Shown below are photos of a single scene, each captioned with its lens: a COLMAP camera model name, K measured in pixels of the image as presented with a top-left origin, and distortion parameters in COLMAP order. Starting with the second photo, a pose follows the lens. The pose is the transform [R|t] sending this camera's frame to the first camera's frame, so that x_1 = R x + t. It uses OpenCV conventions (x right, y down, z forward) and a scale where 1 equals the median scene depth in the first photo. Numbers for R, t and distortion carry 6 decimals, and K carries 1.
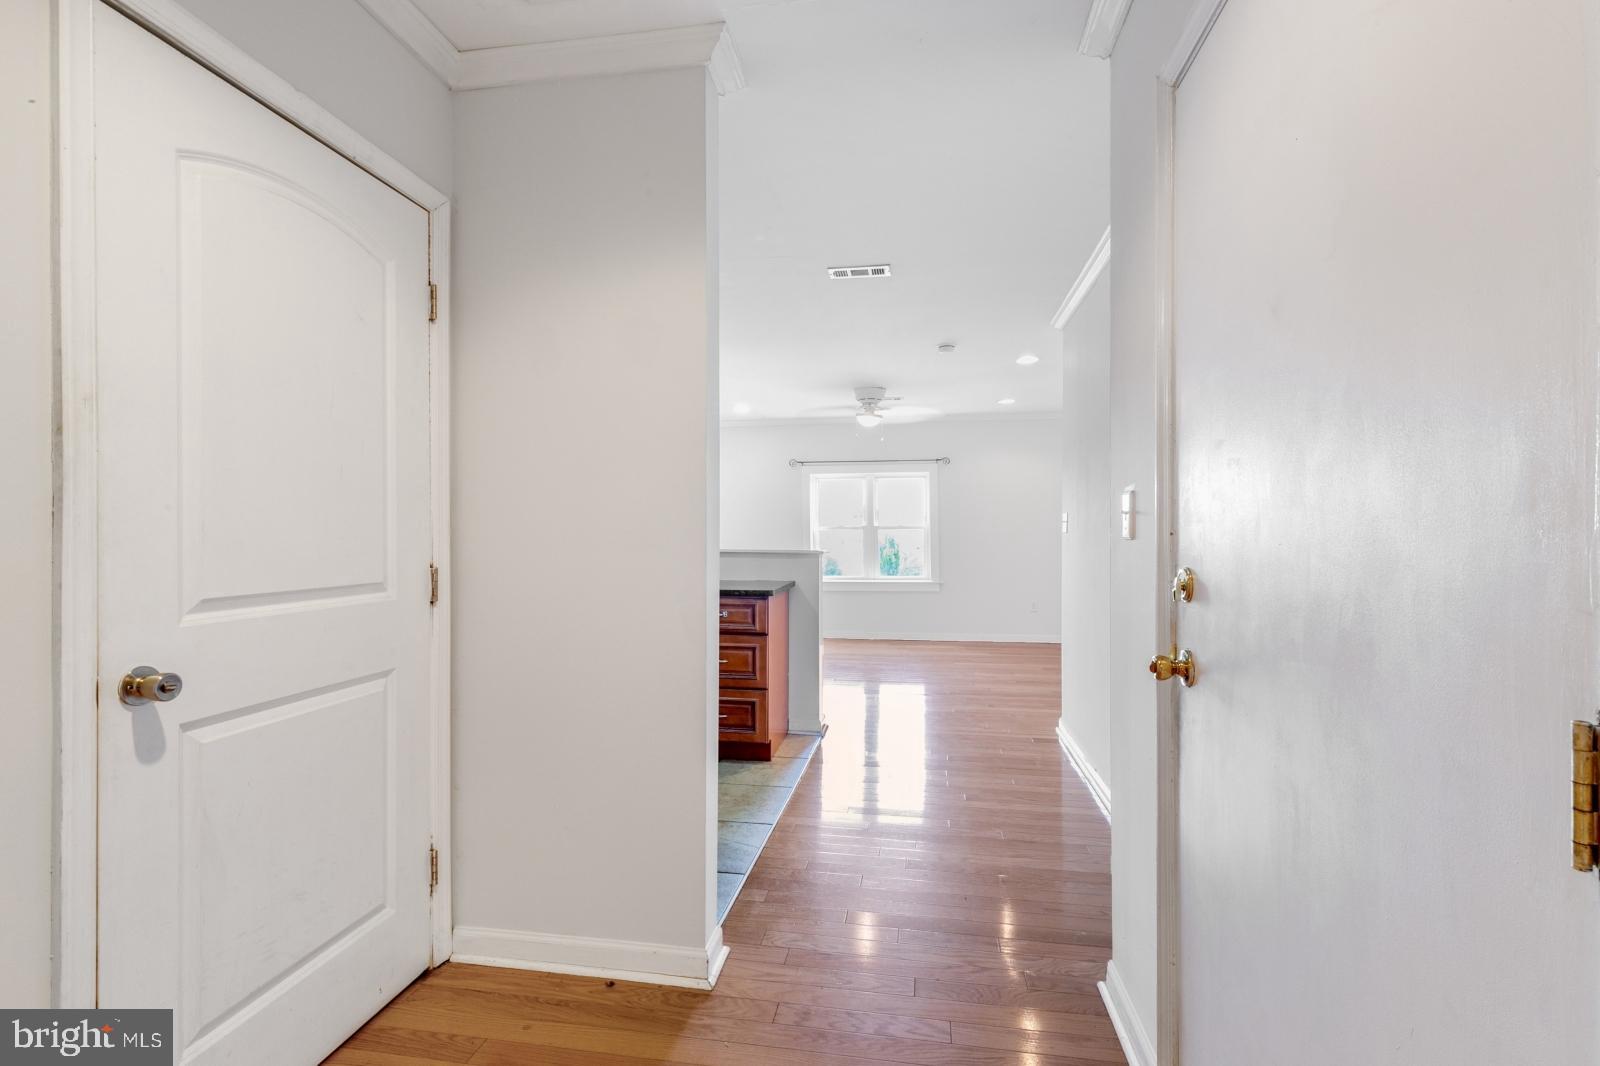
lens RADIAL K [[638.4, 0, 800.0], [0, 638.4, 533.0], [0, 0, 1]] dist [-0.000286, -0.000041]
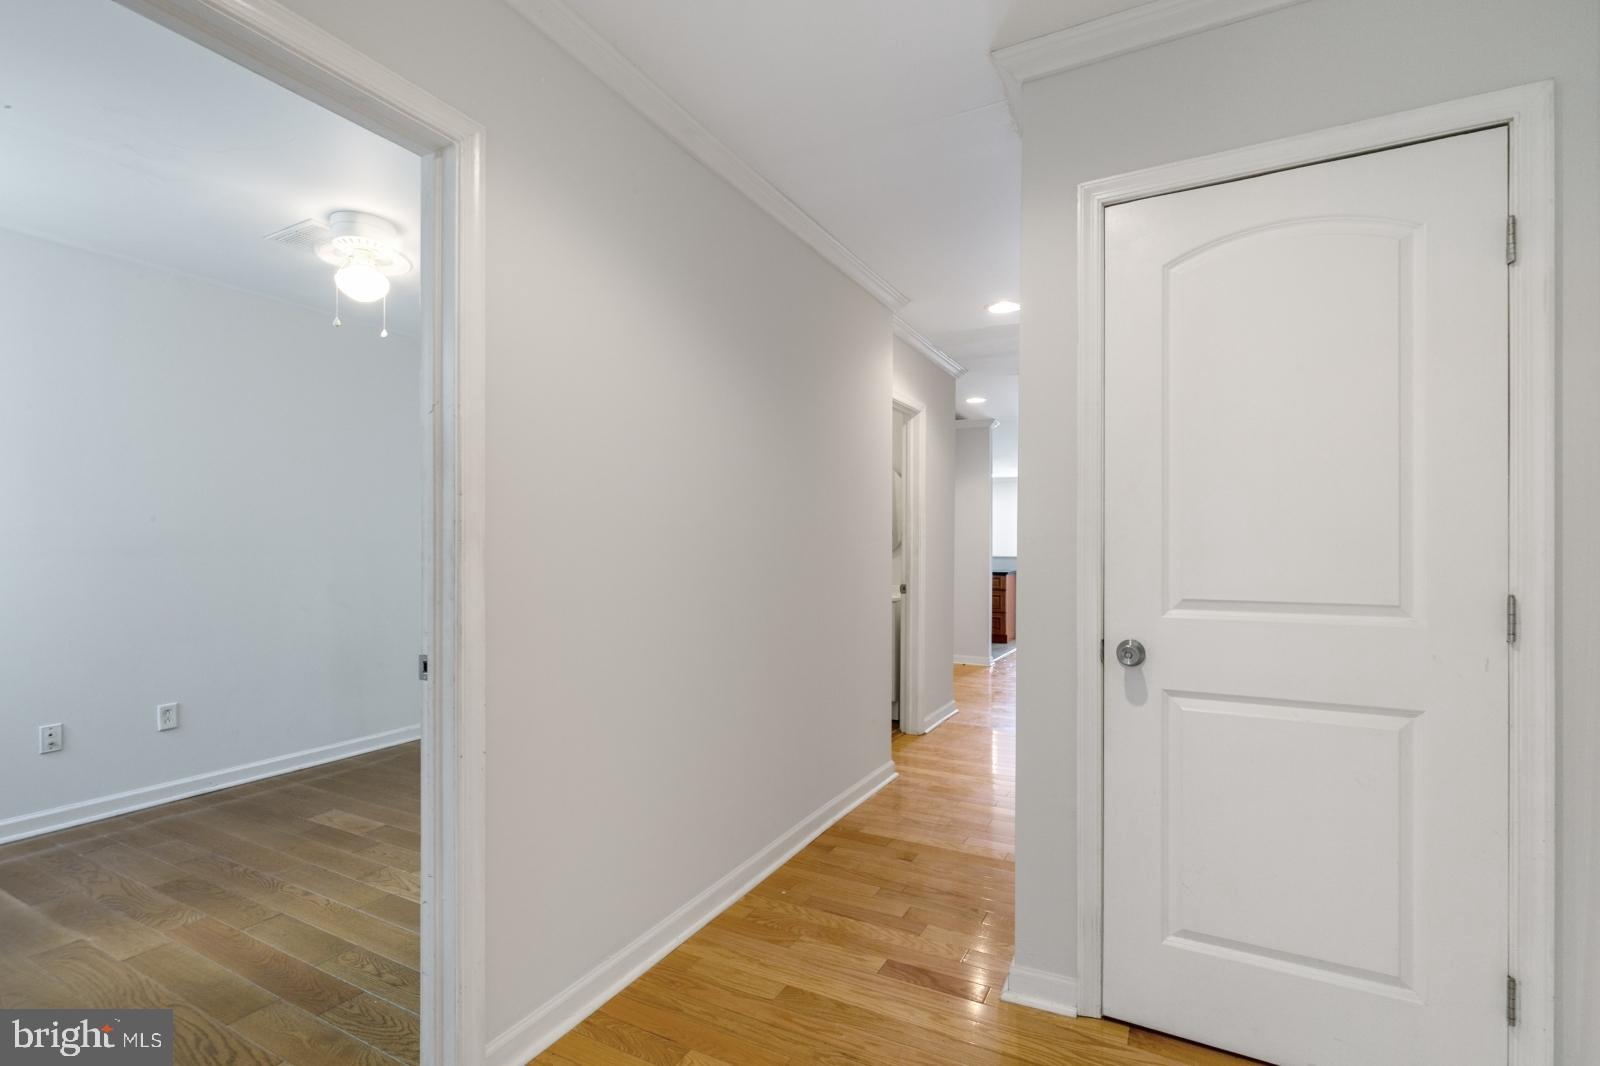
lens RADIAL K [[736.8, 0, 794.9], [0, 736.8, 539.9], [0, 0, 1]] dist [0.000057, -0.000103]
pose [[0.172876, 0.000356, -0.984944, 0.509402], [-0.012760, 0.999917, -0.001878, -0.004549], [0.984861, 0.012893, 0.172866, -0.055882]]
